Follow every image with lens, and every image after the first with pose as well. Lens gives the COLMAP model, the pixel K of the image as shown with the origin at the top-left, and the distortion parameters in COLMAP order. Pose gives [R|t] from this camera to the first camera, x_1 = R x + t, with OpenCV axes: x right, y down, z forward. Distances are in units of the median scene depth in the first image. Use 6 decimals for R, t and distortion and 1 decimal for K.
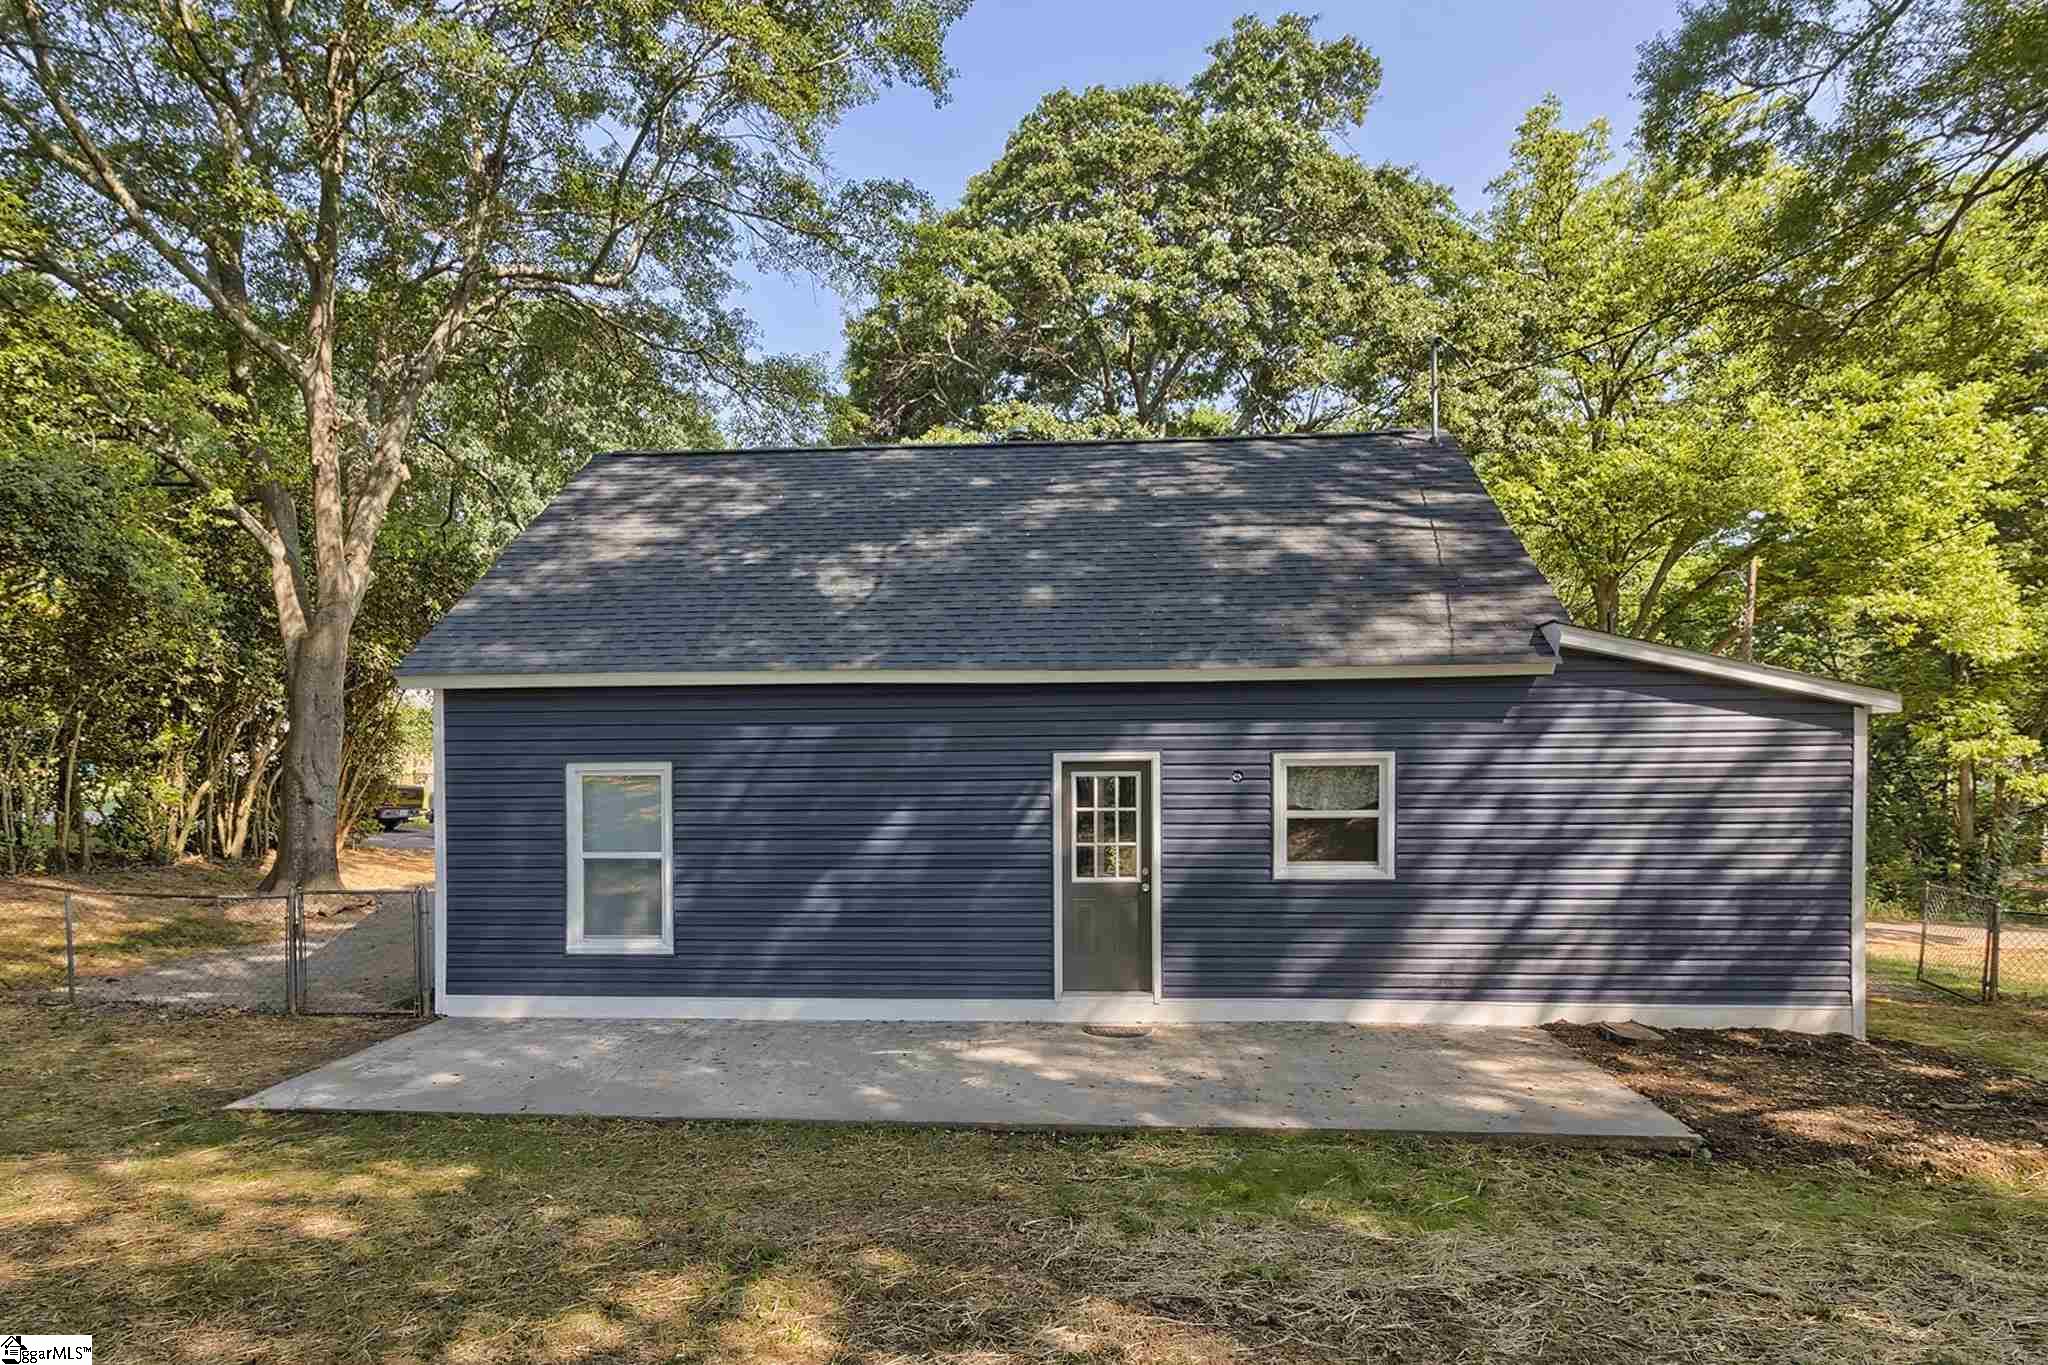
lens RADIAL K [[951.4, 0, 1023.8], [0, 951.4, 707.2], [0, 0, 1]] dist [0.001311, 0.000127]
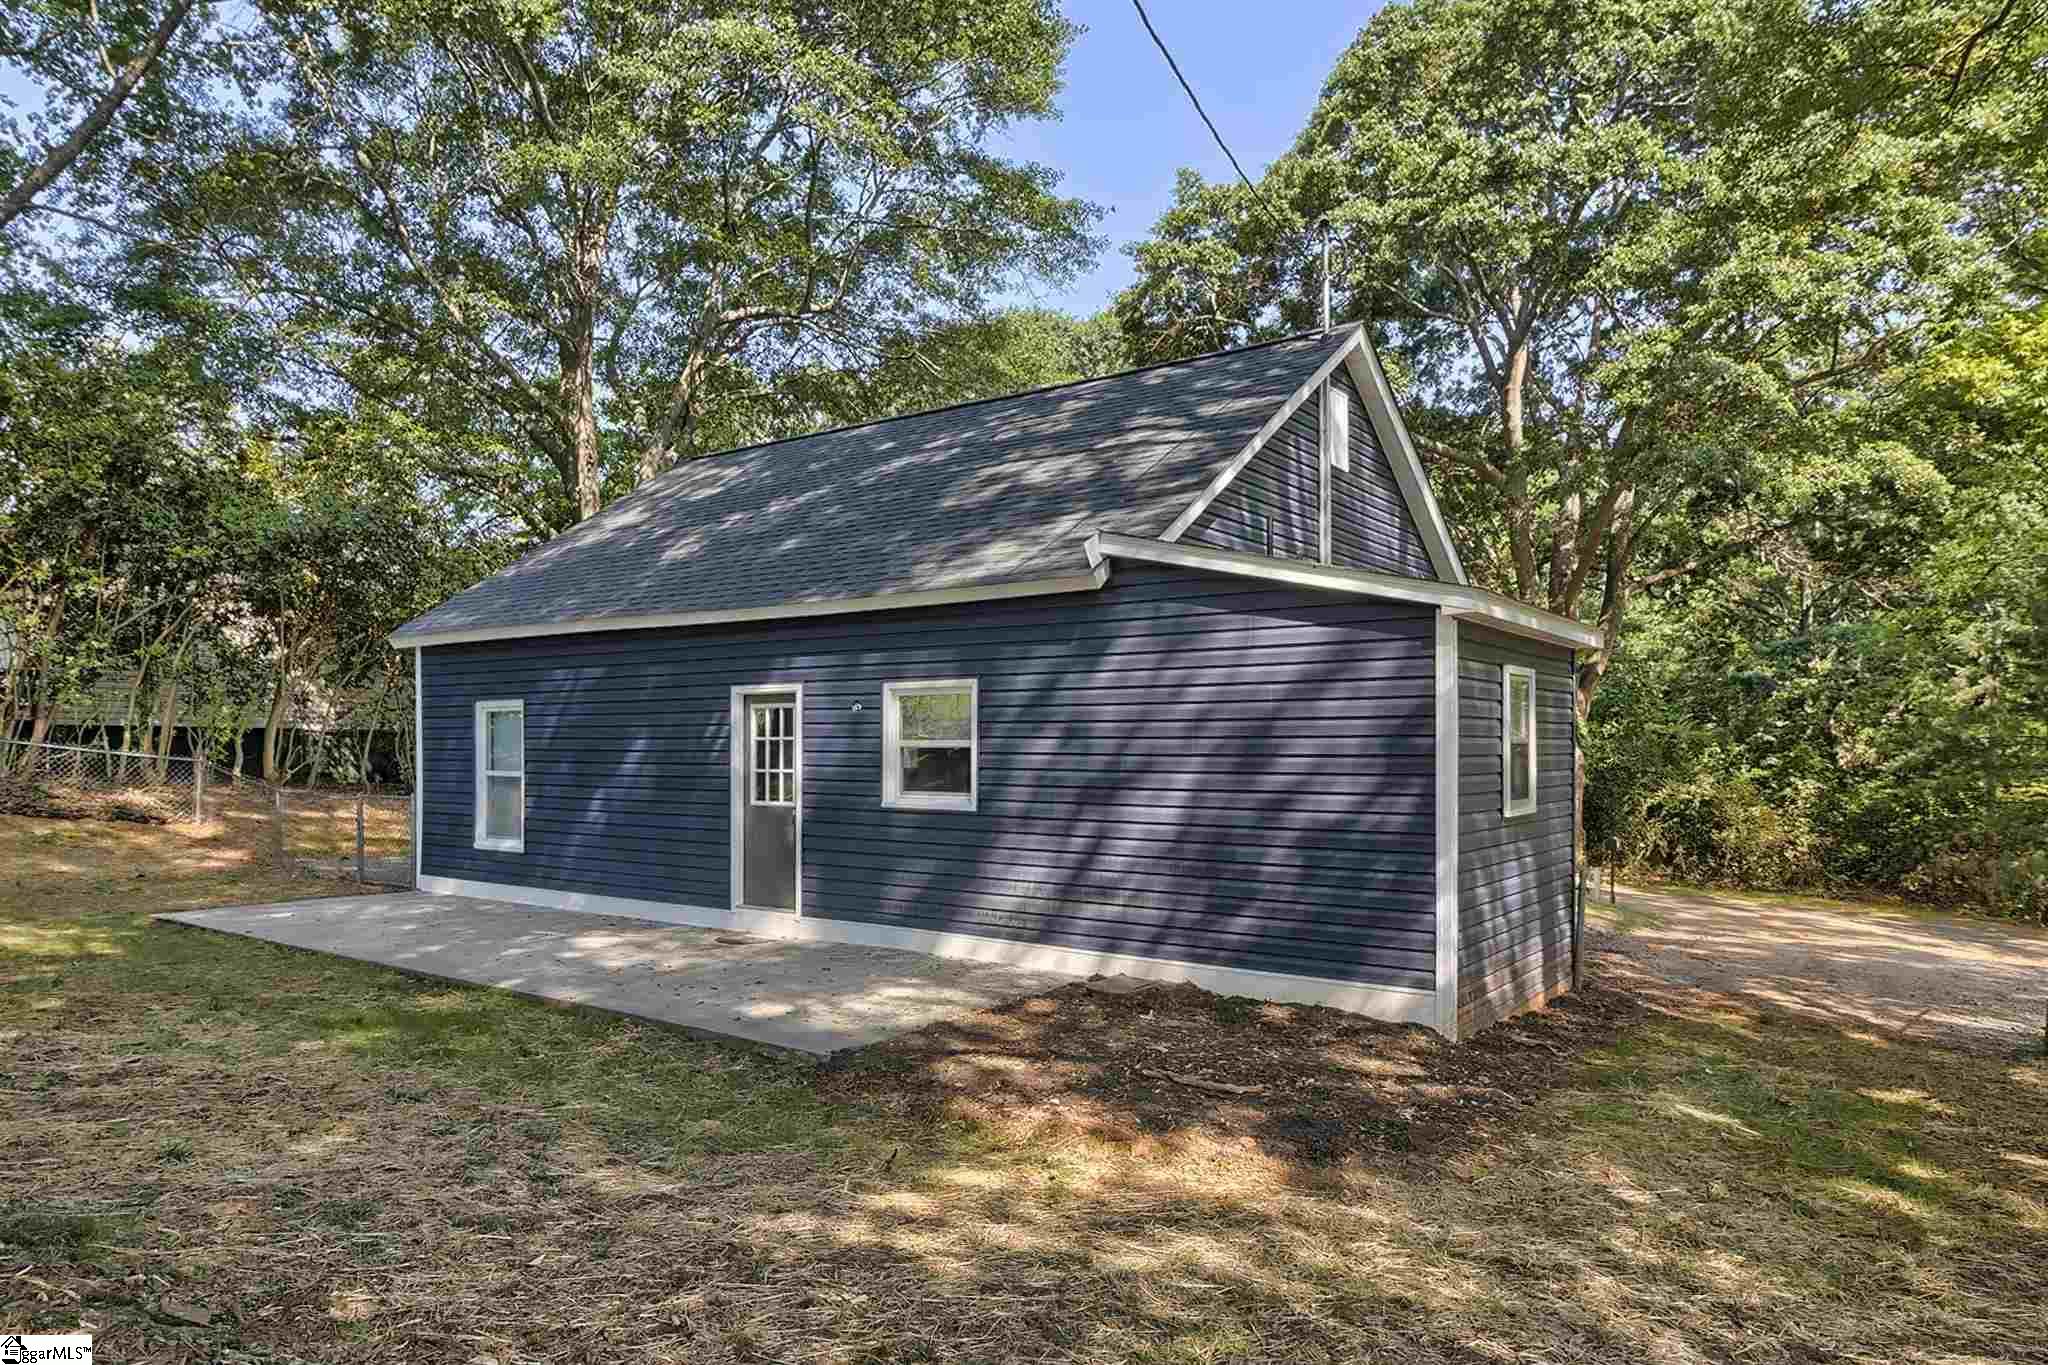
lens RADIAL K [[952.9, 0, 1009.2], [0, 952.9, 688.9], [0, 0, 1]] dist [0.000760, 0.000332]
pose [[0.912397, -0.010144, -0.409181, 0.820143], [0.011557, 0.999933, 0.000979, 0.056527], [0.409143, -0.005622, 0.912453, 0.134908]]
